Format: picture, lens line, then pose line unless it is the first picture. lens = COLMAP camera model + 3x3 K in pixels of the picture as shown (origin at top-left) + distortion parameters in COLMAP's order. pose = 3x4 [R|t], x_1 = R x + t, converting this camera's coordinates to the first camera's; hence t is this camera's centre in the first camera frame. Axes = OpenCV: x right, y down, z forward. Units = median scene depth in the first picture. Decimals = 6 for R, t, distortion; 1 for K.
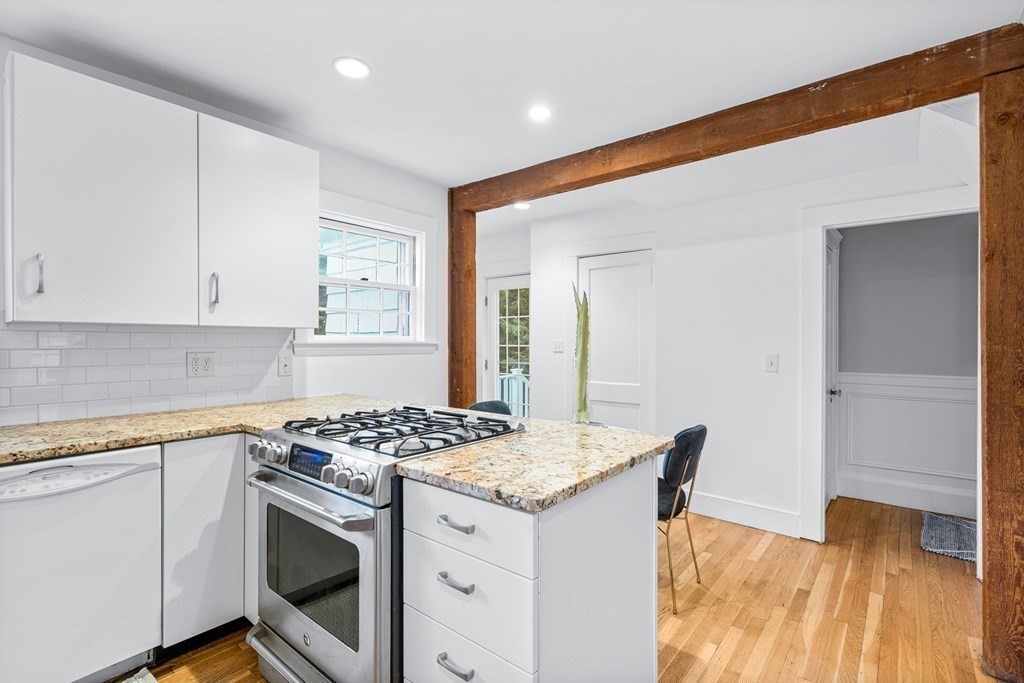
lens RADIAL K [[510.5, 0, 508.2], [0, 510.5, 340.5], [0, 0, 1]] dist [0.002350, 0.000456]
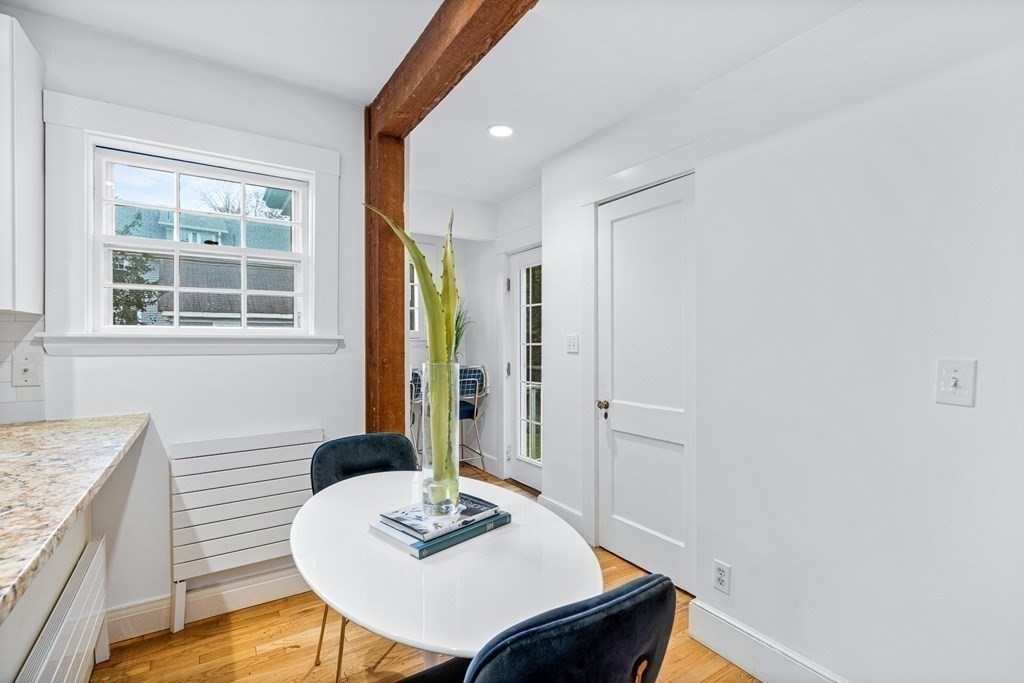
lens RADIAL K [[476.8, 0, 511.0], [0, 476.8, 343.0], [0, 0, 1]] dist [-0.002797, 0.000385]
pose [[0.946278, -0.001967, -0.323348, 0.267524], [0.002641, 0.999995, 0.001648, 0.010781], [0.323343, -0.002414, 0.946279, 0.469446]]
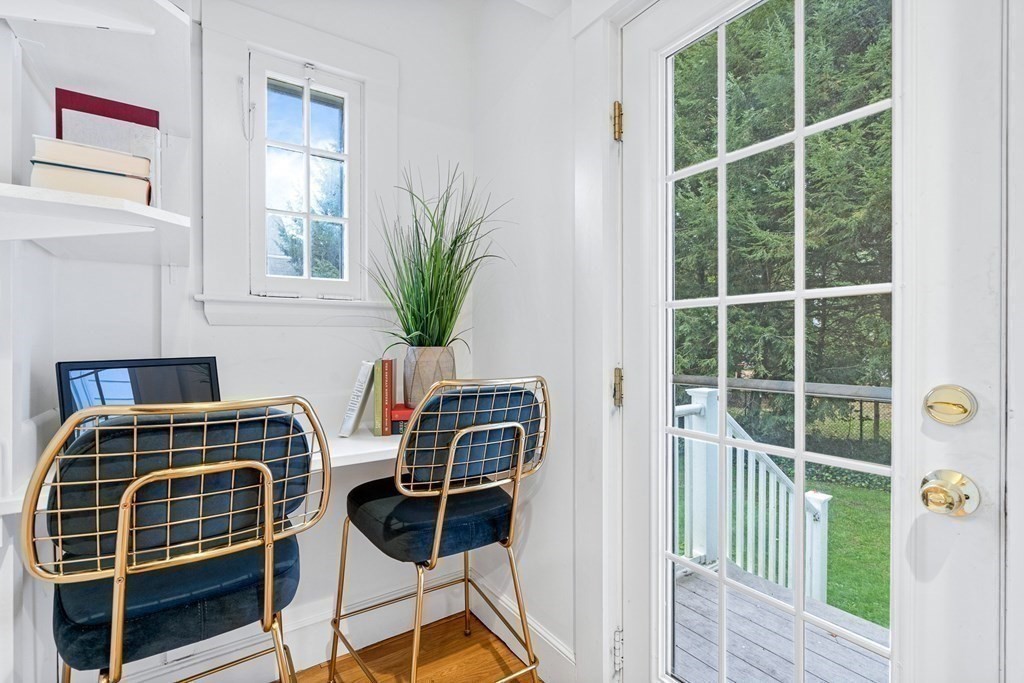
lens RADIAL K [[476.8, 0, 511.0], [0, 476.8, 343.0], [0, 0, 1]] dist [-0.002797, 0.000385]
pose [[0.950313, 0.003925, -0.311273, -0.029272], [0.000772, 0.999888, 0.014965, 0.032531], [0.311296, -0.014462, 0.950203, 1.090347]]
